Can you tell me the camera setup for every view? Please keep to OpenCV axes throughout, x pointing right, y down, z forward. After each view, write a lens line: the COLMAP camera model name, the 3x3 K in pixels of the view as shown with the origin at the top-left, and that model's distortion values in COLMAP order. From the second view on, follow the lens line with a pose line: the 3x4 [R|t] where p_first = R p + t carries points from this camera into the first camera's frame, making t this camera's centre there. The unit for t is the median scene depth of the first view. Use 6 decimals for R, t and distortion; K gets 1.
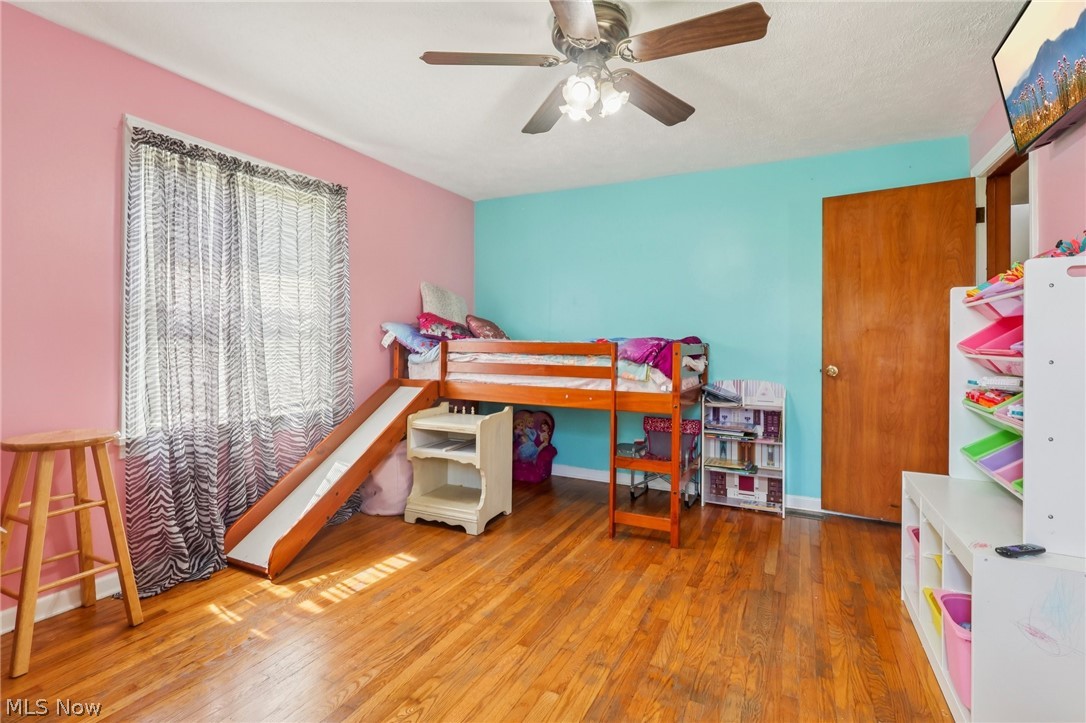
lens RADIAL K [[502.3, 0, 546.7], [0, 502.3, 341.1], [0, 0, 1]] dist [-0.014290, -0.000568]
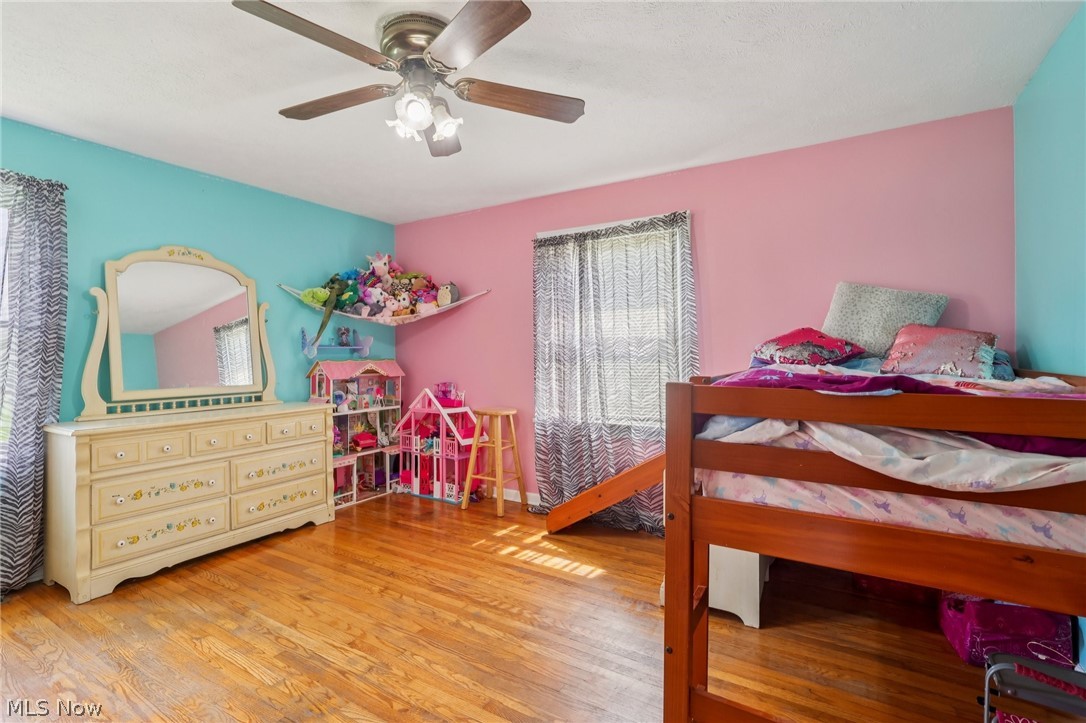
lens RADIAL K [[502.3, 0, 541.6], [0, 502.3, 360.1], [0, 0, 1]] dist [-0.014290, -0.000568]
pose [[-0.080923, 0.003424, -0.996714, 0.861738], [-0.002108, 0.999991, 0.003607, -0.015778], [0.996718, 0.002393, -0.080915, 1.096290]]
